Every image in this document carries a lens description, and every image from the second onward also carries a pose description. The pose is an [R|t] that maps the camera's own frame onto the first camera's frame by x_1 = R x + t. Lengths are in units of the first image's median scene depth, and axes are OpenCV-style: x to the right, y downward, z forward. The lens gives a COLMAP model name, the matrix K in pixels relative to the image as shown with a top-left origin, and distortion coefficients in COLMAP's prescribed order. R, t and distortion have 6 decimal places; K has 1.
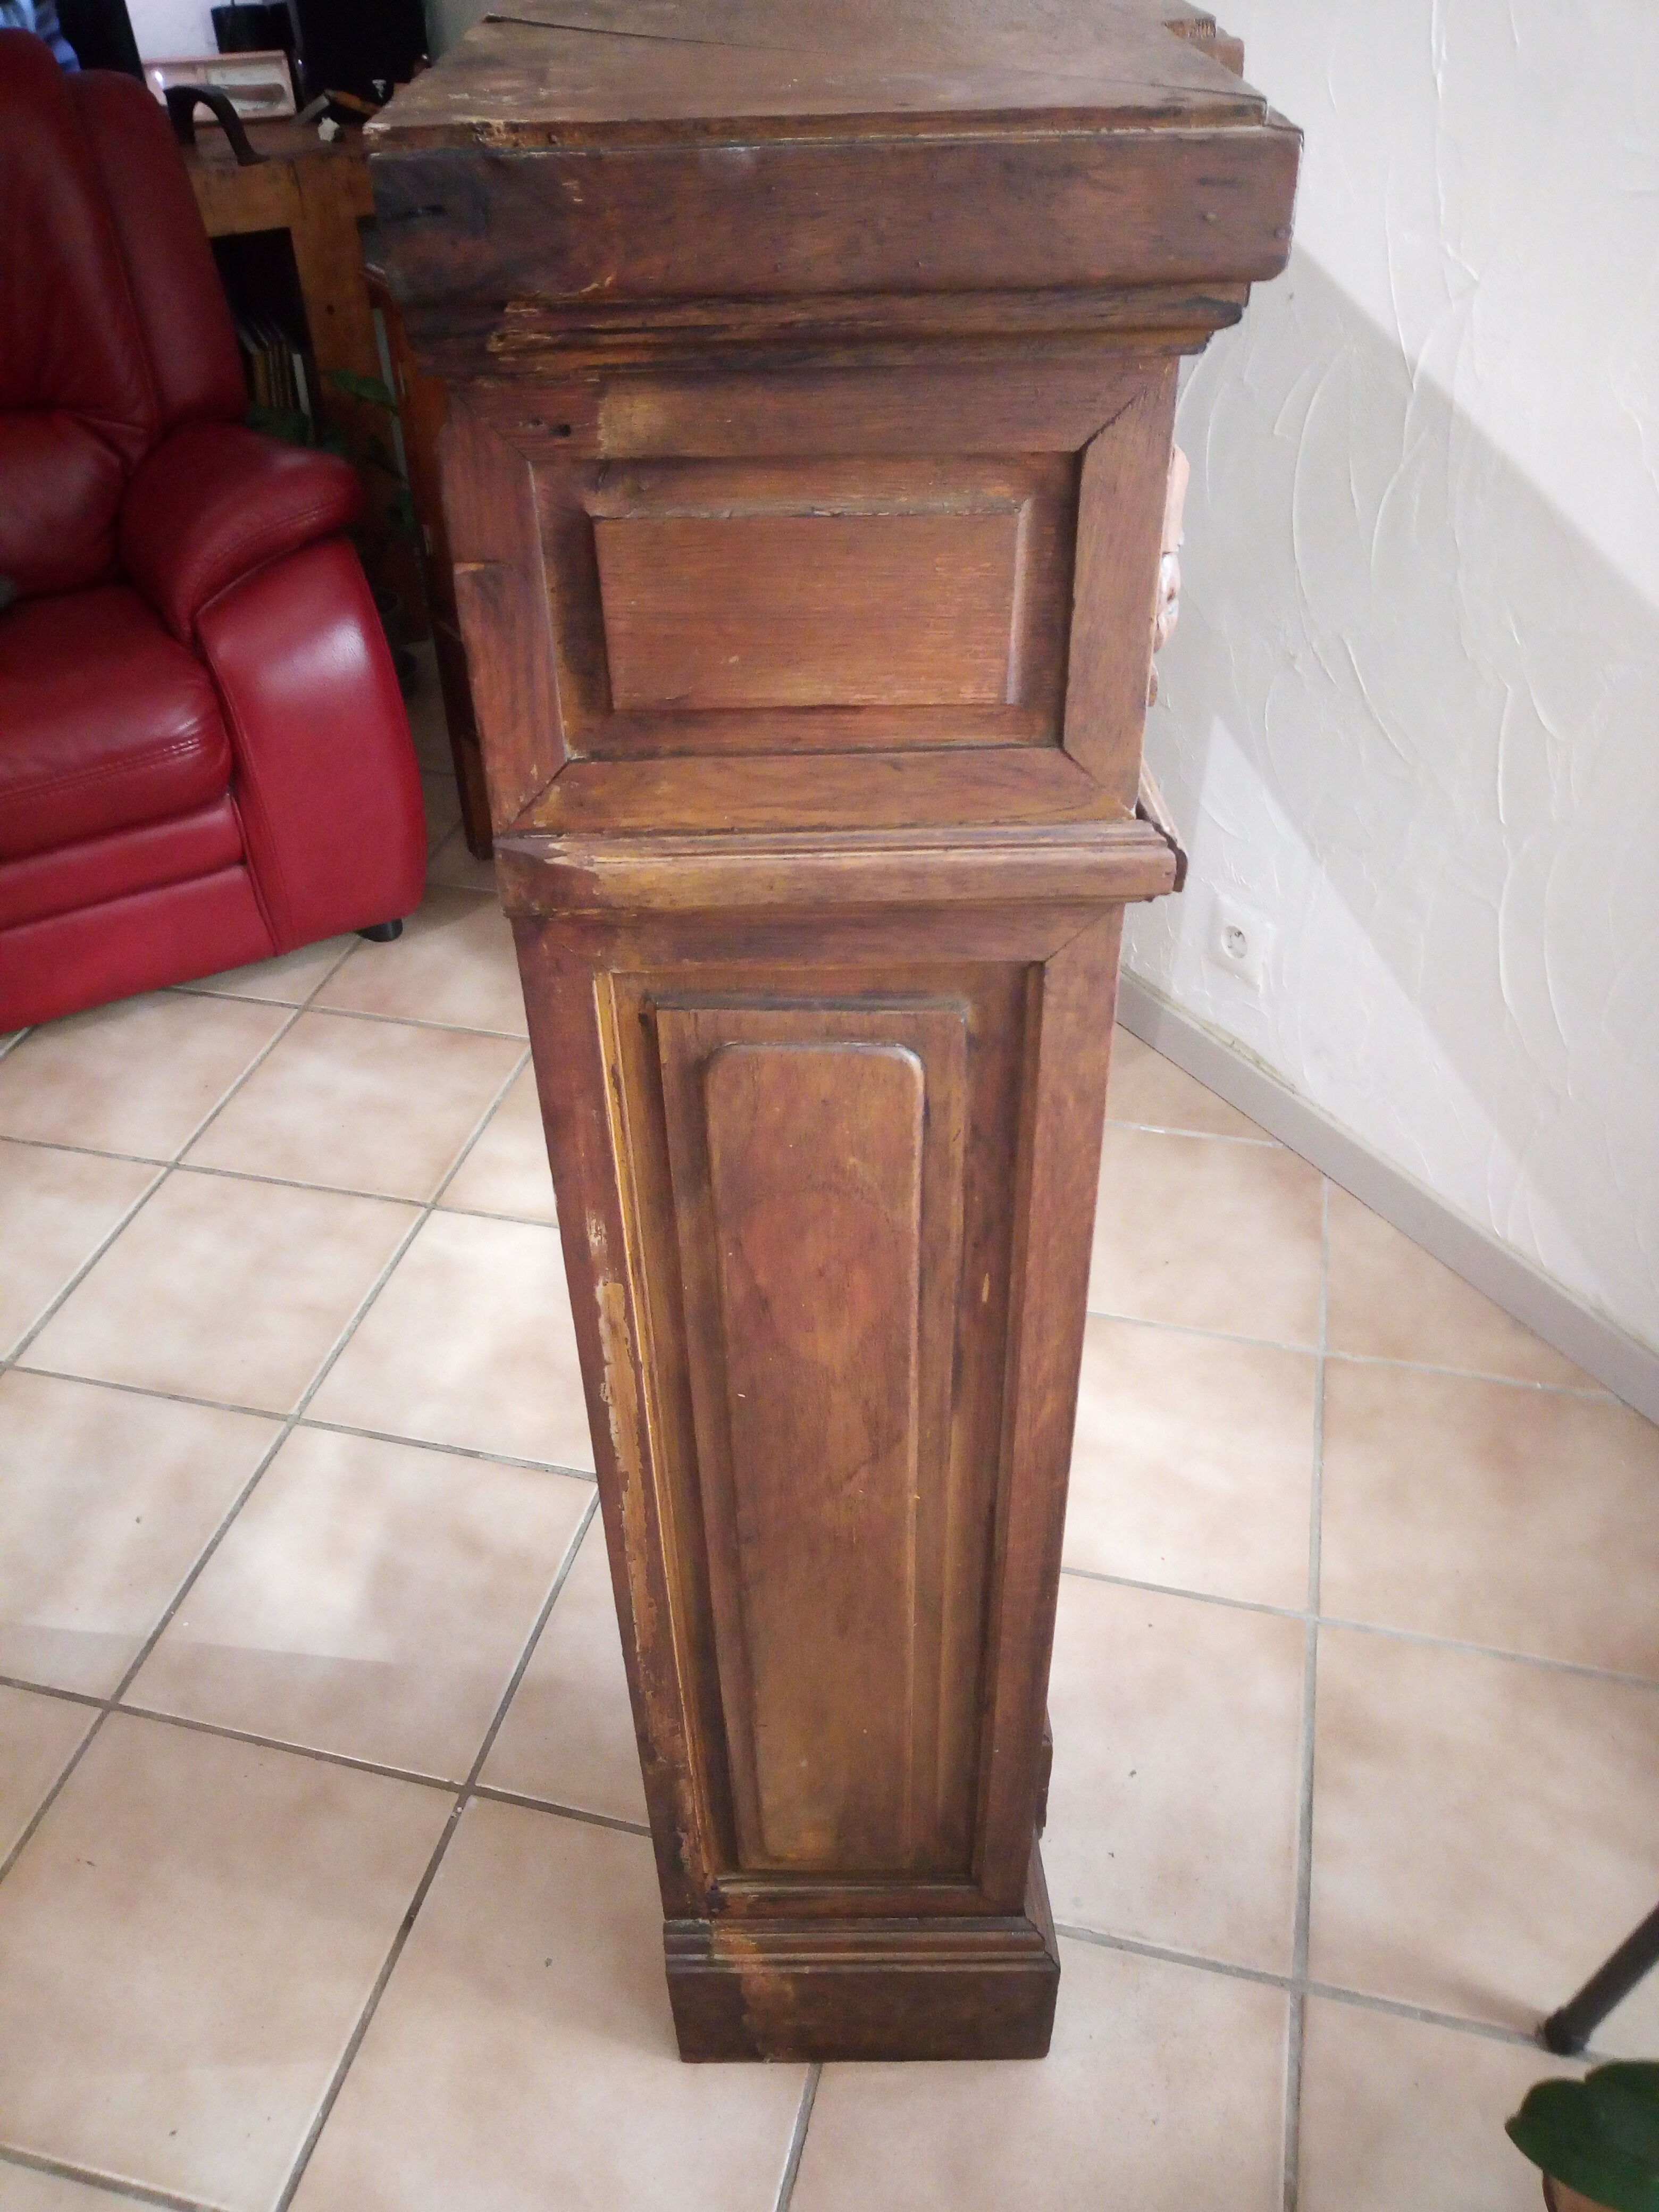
lens RADIAL K [[1767.9, 0, 829.5], [0, 1767.9, 1106.0], [0, 0, 1]] dist [0.008878, 0.013625]
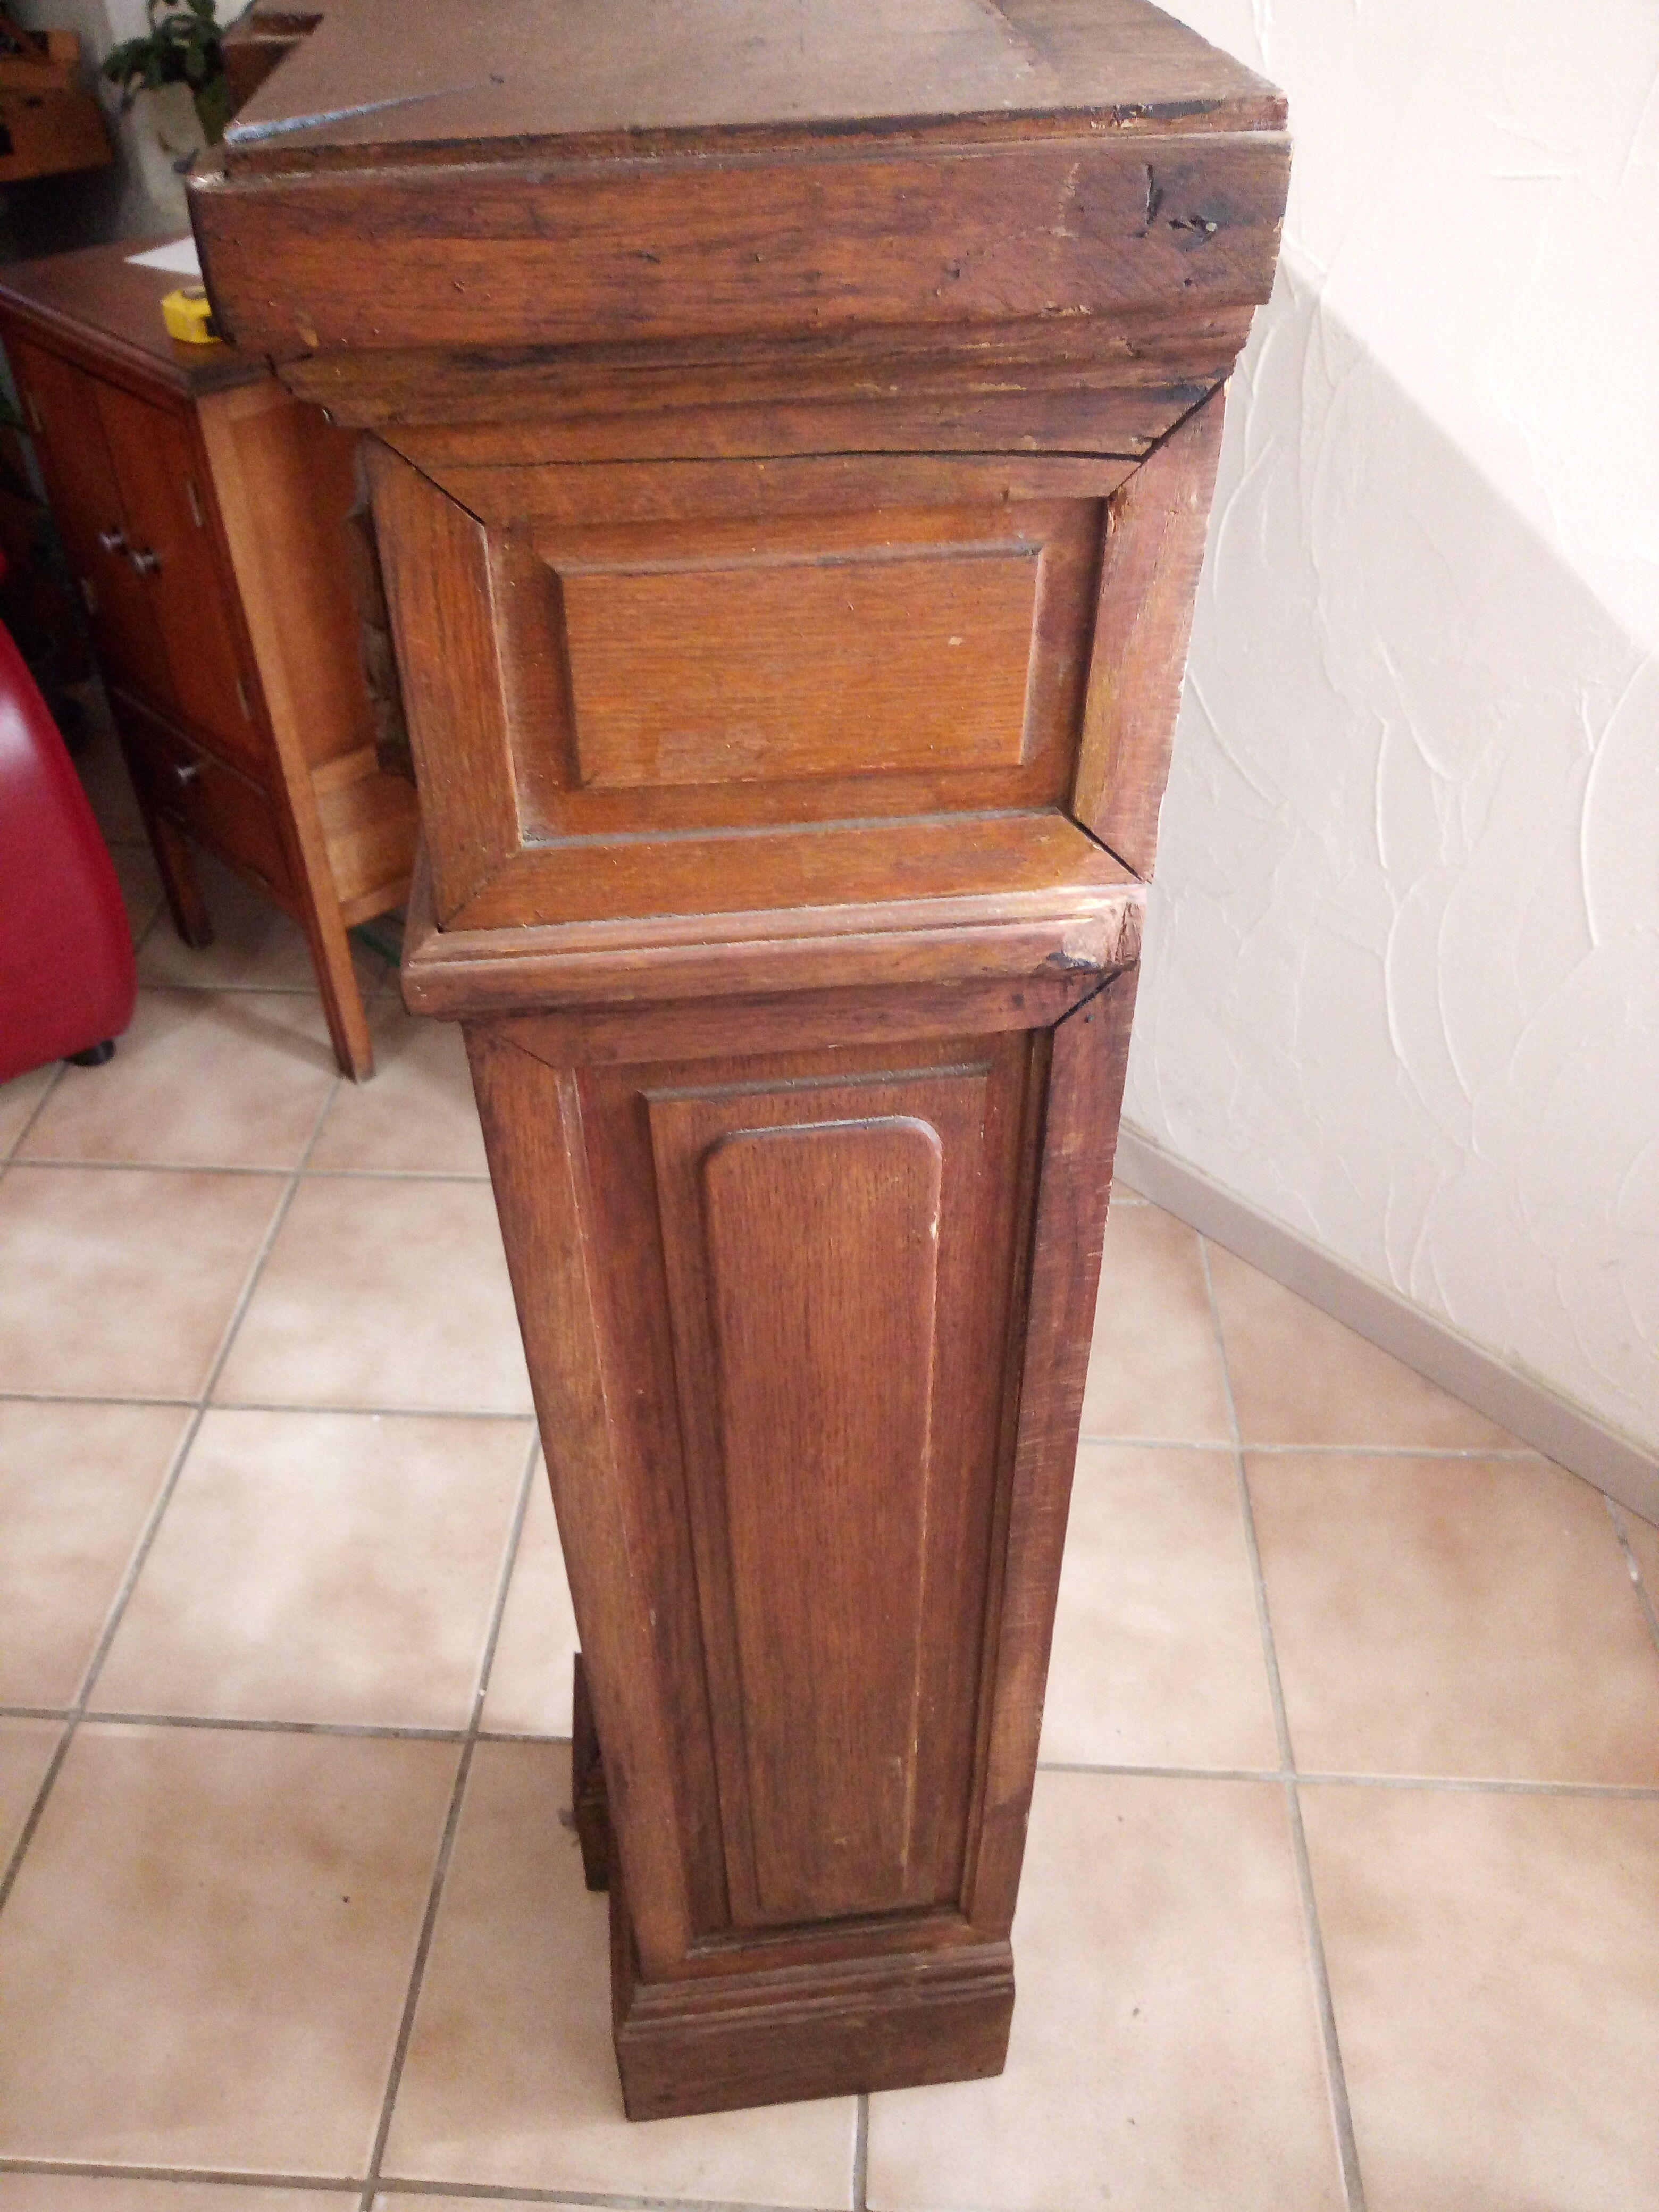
lens RADIAL K [[1755.6, 0, 829.5], [0, 1755.6, 1106.0], [0, 0, 1]] dist [-0.020526, 0.046626]
pose [[0.981020, -0.121099, 0.151442, -0.045384], [0.114022, 0.991976, 0.054606, -0.110451], [-0.156839, -0.036302, 0.986957, 0.143139]]
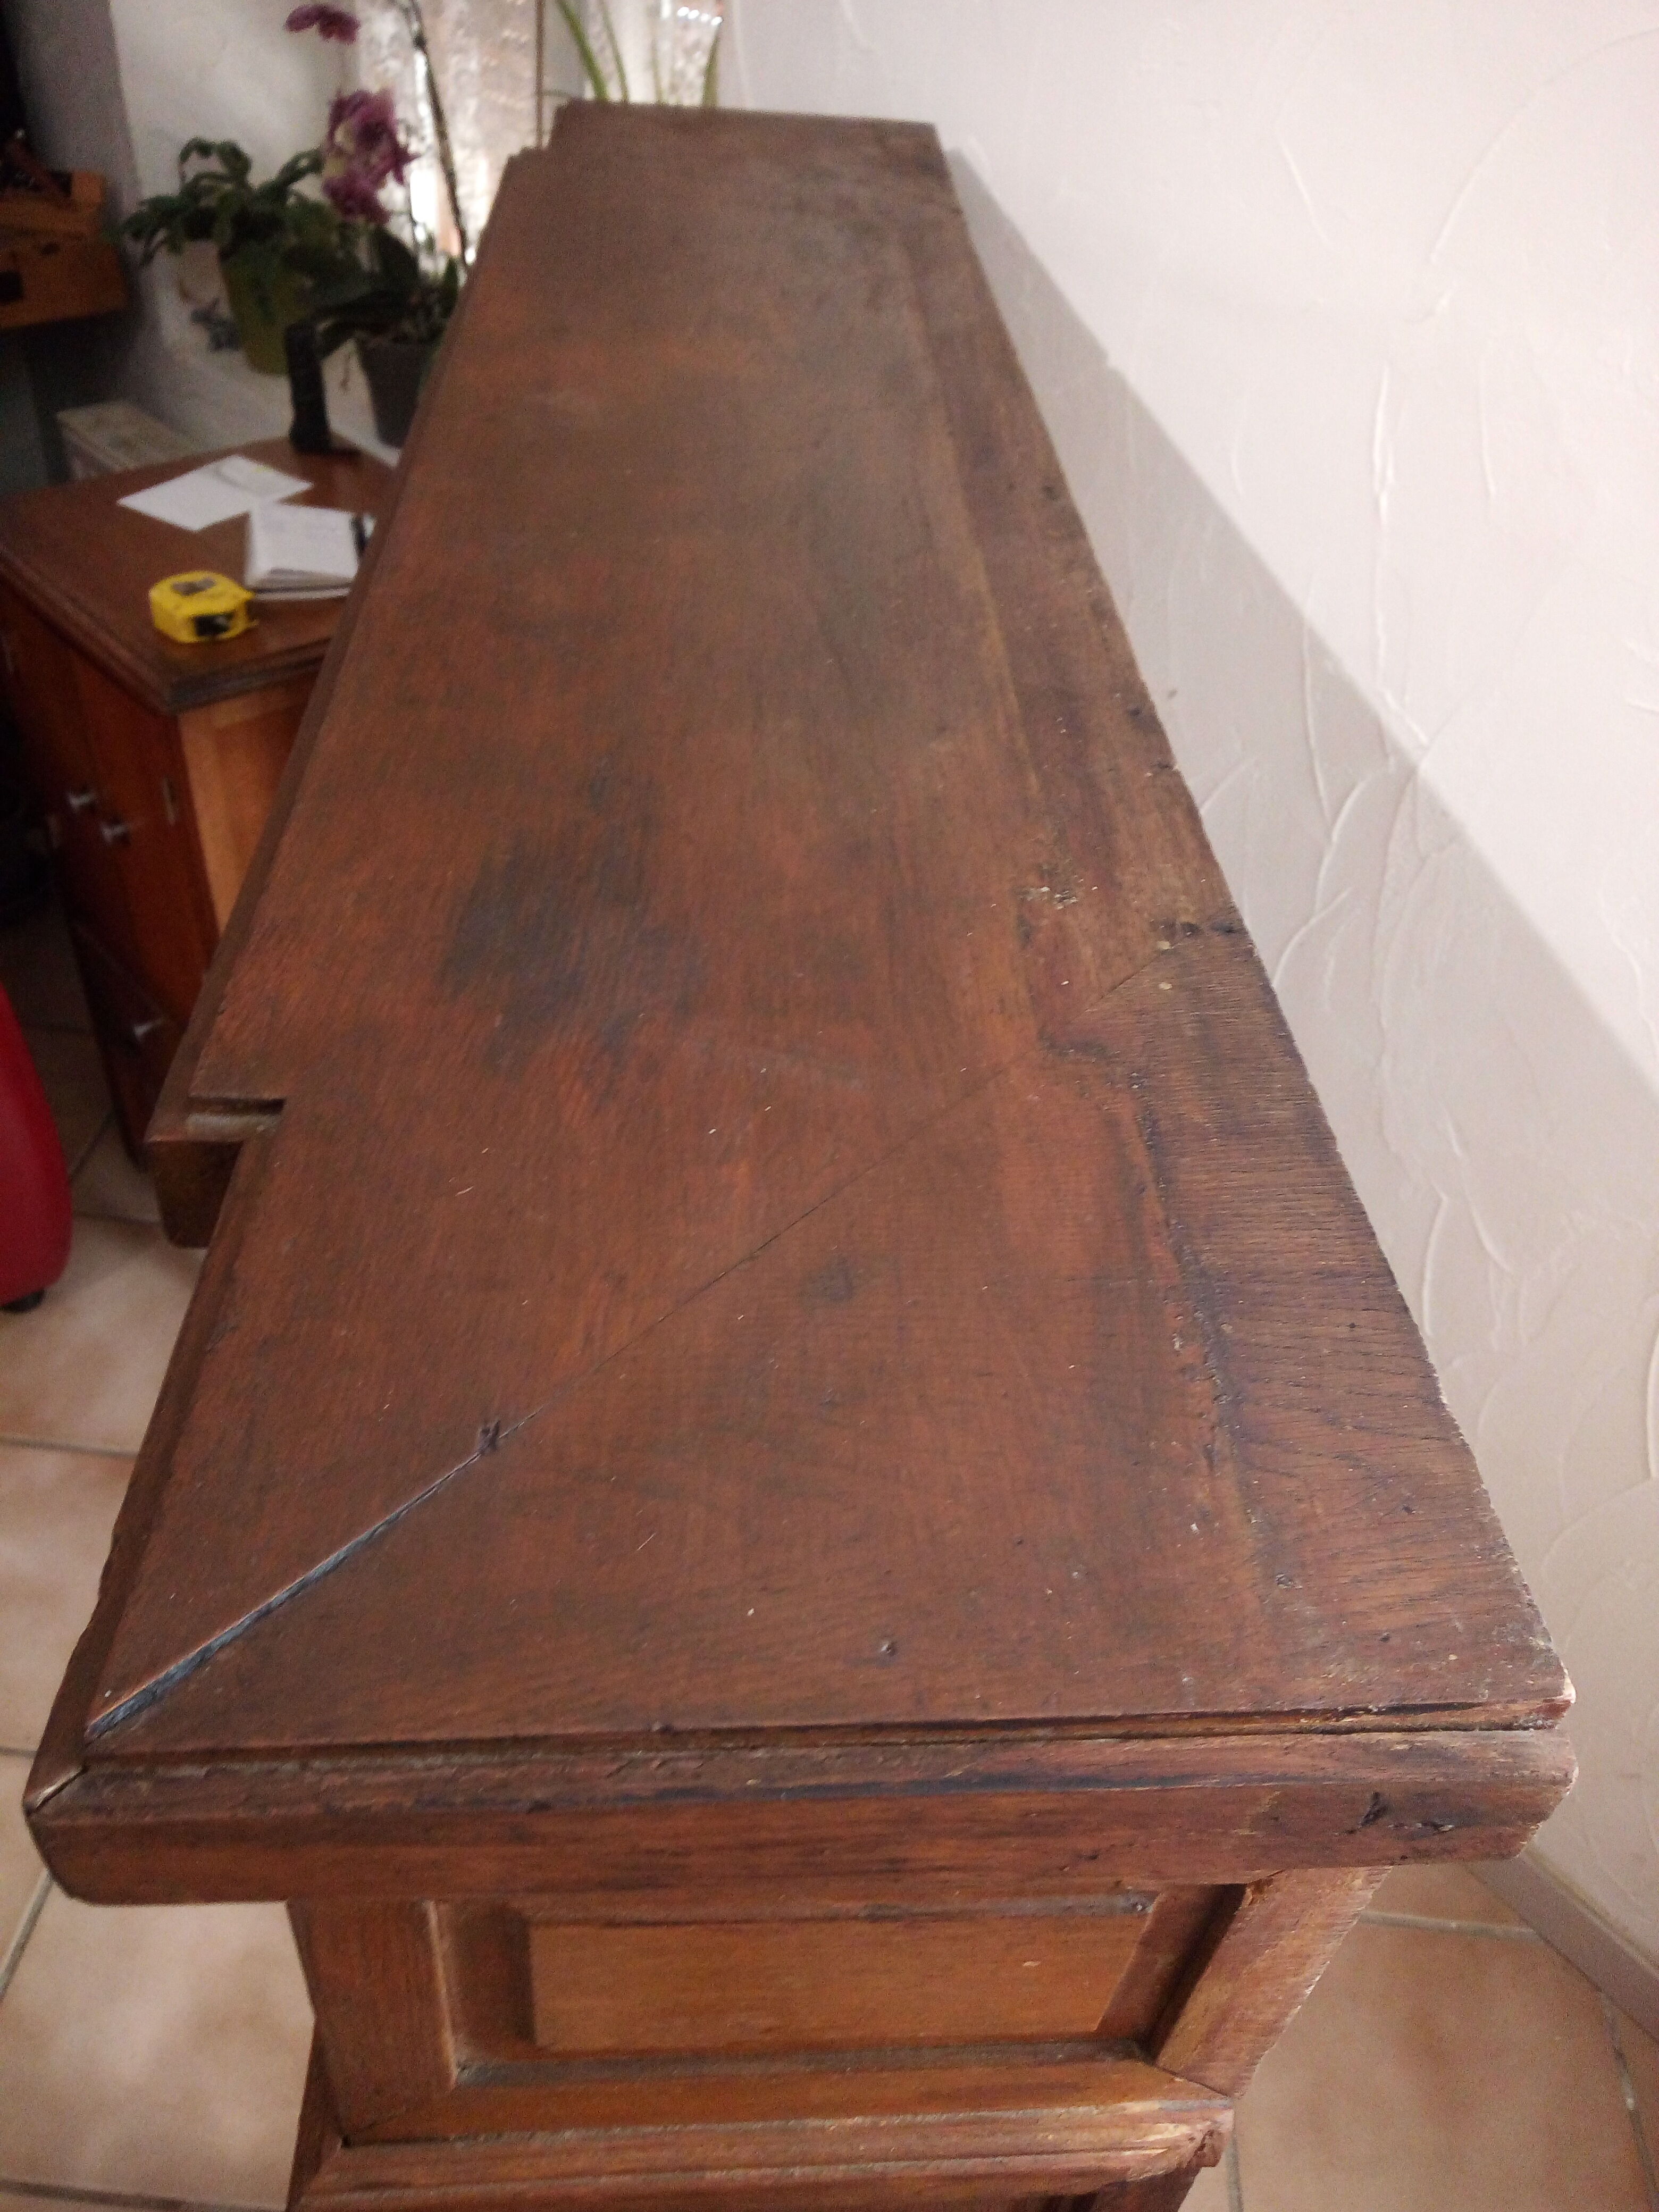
lens RADIAL K [[1749.8, 0, 829.5], [0, 1749.8, 1106.0], [0, 0, 1]] dist [0.005035, -0.000124]
pose [[0.985012, -0.039861, 0.167816, -0.029925], [0.030544, 0.997864, 0.057737, -0.297816], [-0.169759, -0.051746, 0.984126, 0.221156]]
